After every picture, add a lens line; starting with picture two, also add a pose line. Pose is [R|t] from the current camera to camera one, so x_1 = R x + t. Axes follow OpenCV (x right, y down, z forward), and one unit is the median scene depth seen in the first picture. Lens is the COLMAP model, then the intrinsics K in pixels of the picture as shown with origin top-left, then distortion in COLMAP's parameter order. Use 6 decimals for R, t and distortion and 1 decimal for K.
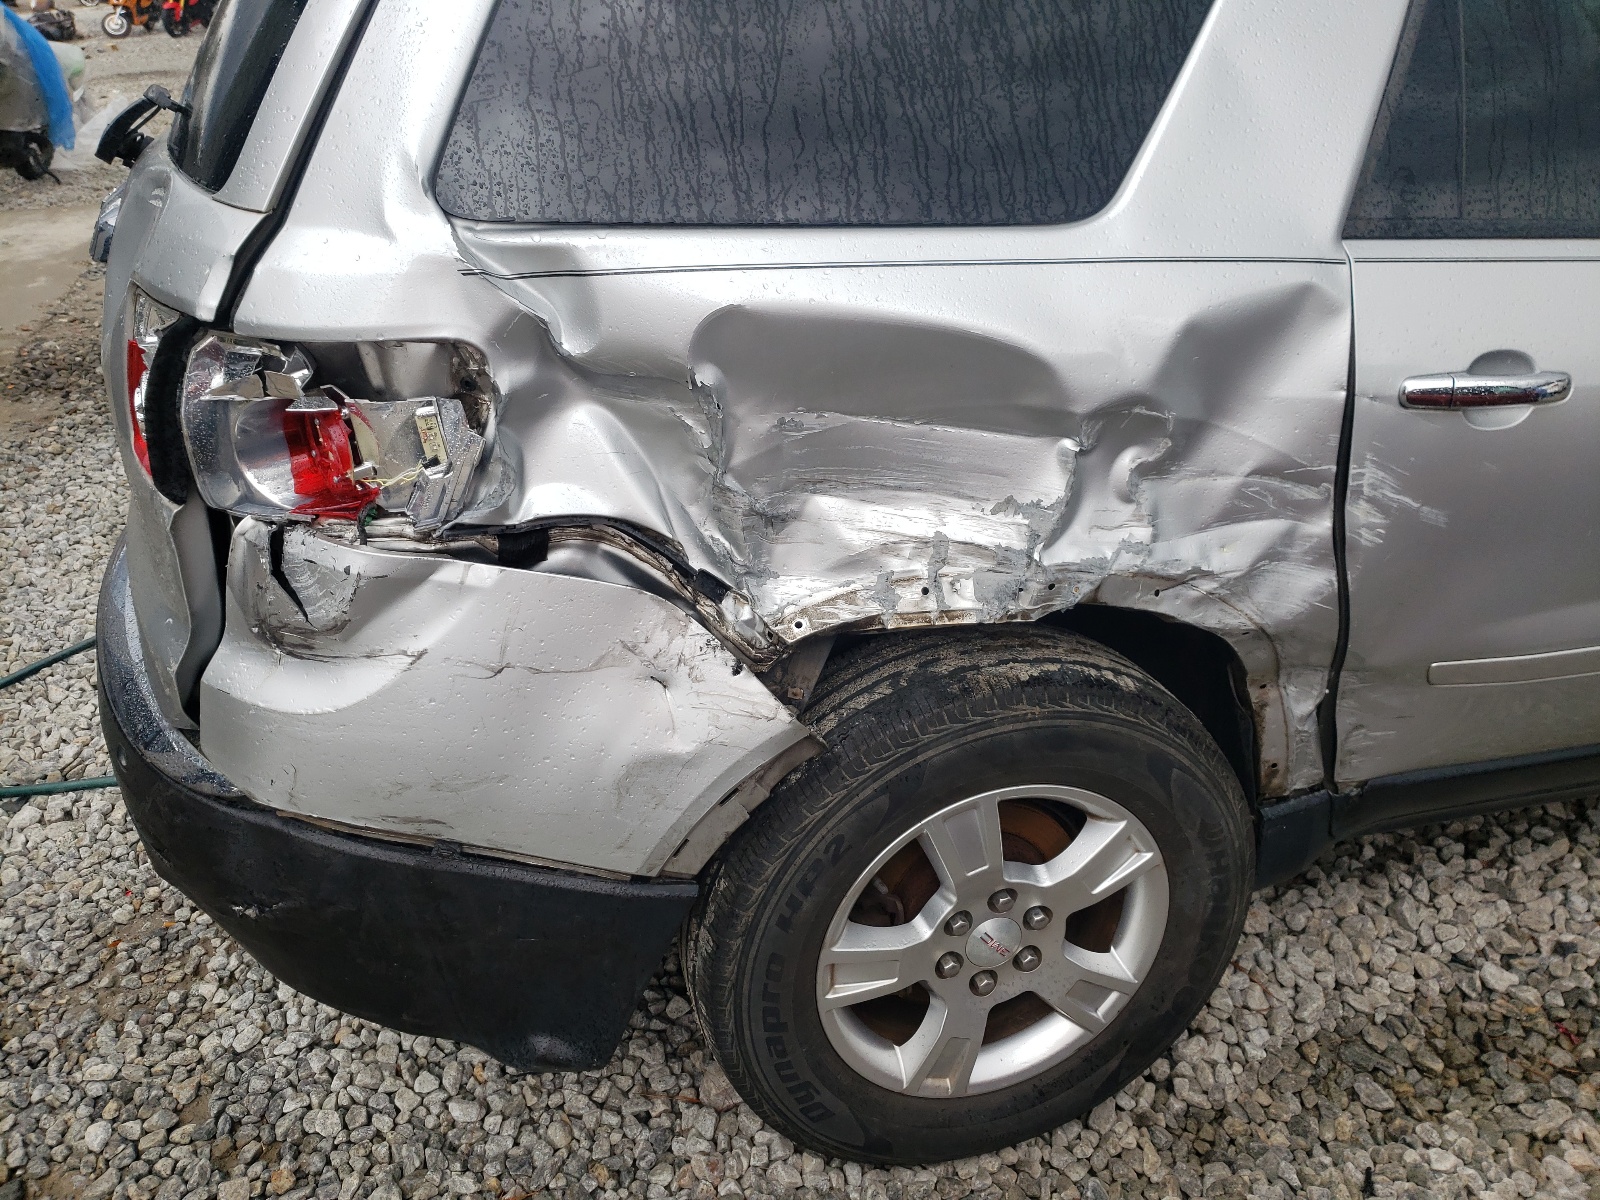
lens RADIAL K [[1230.8, 0, 800.3], [0, 1230.8, 674.0], [0, 0, 1]] dist [0.032413, -0.008275]
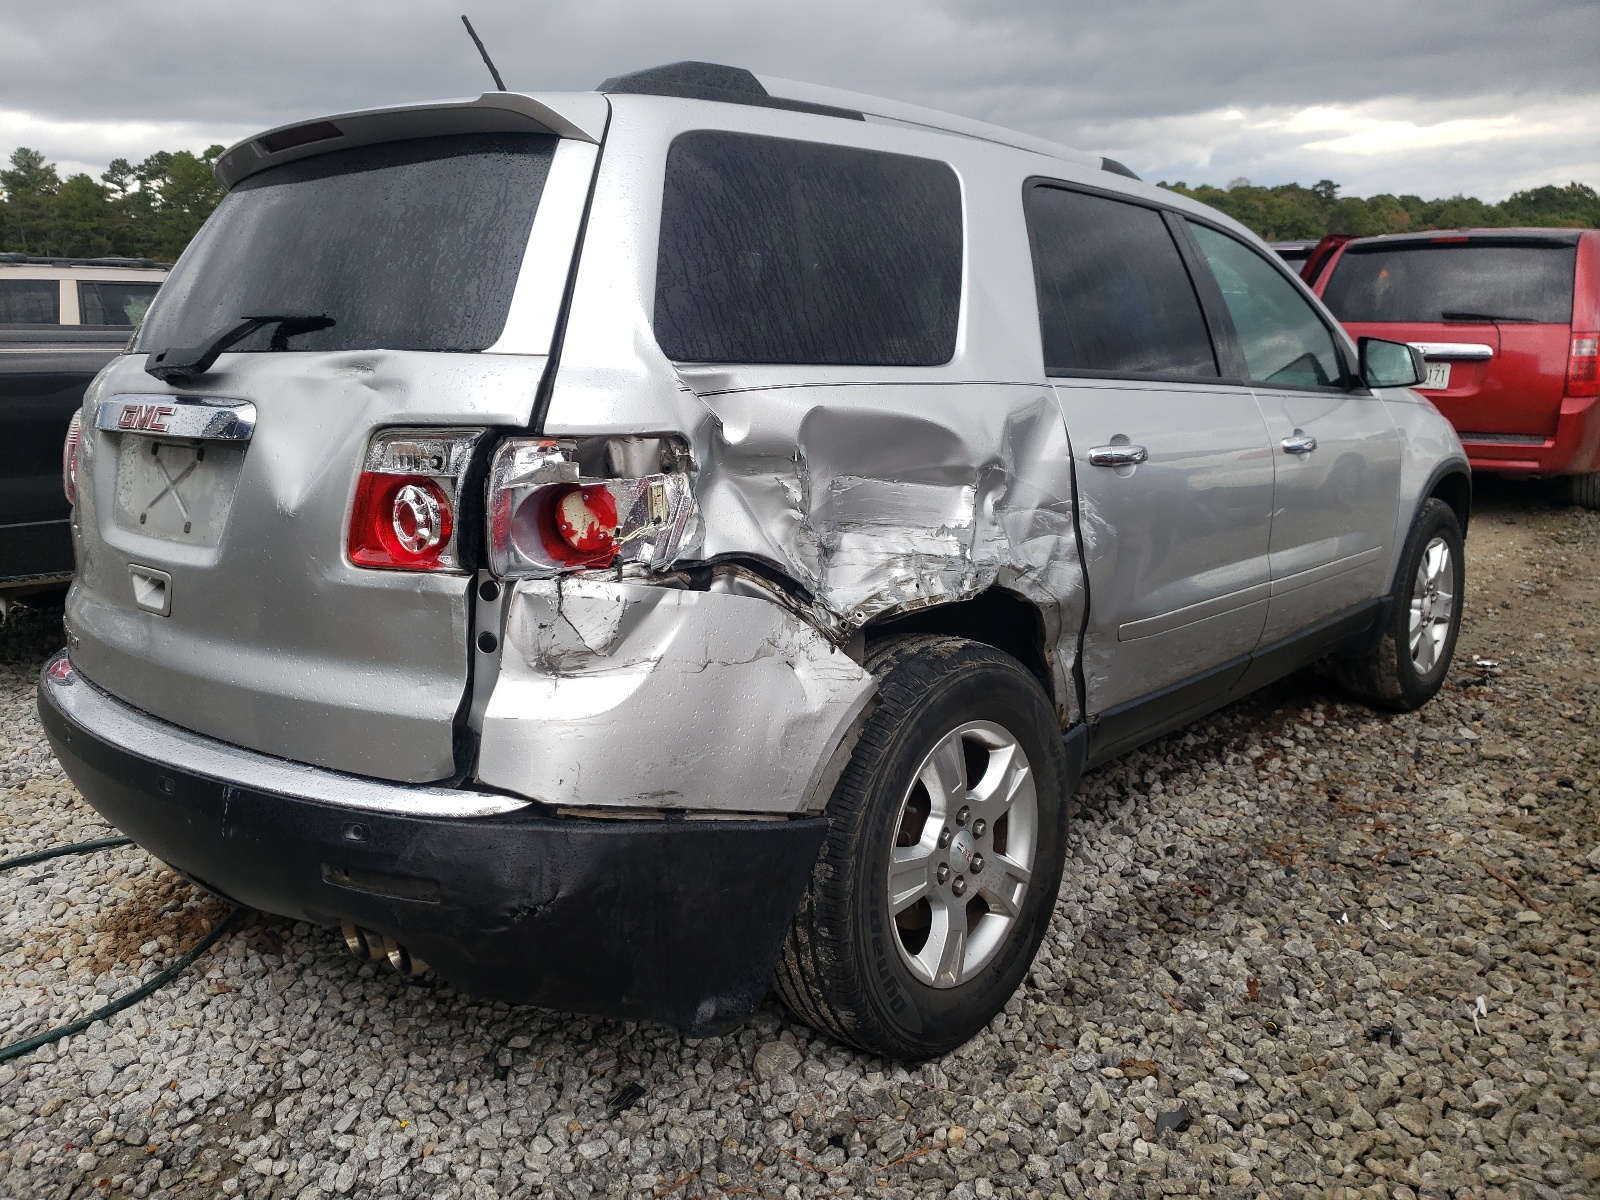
lens RADIAL K [[1230.8, 0, 800.3], [0, 1230.8, 674.0], [0, 0, 1]] dist [0.032413, -0.008275]
pose [[0.846773, -0.152660, 0.509578, -0.832957], [0.281888, 0.941154, -0.186464, 0.285052], [-0.451126, 0.301536, 0.839977, -0.205509]]
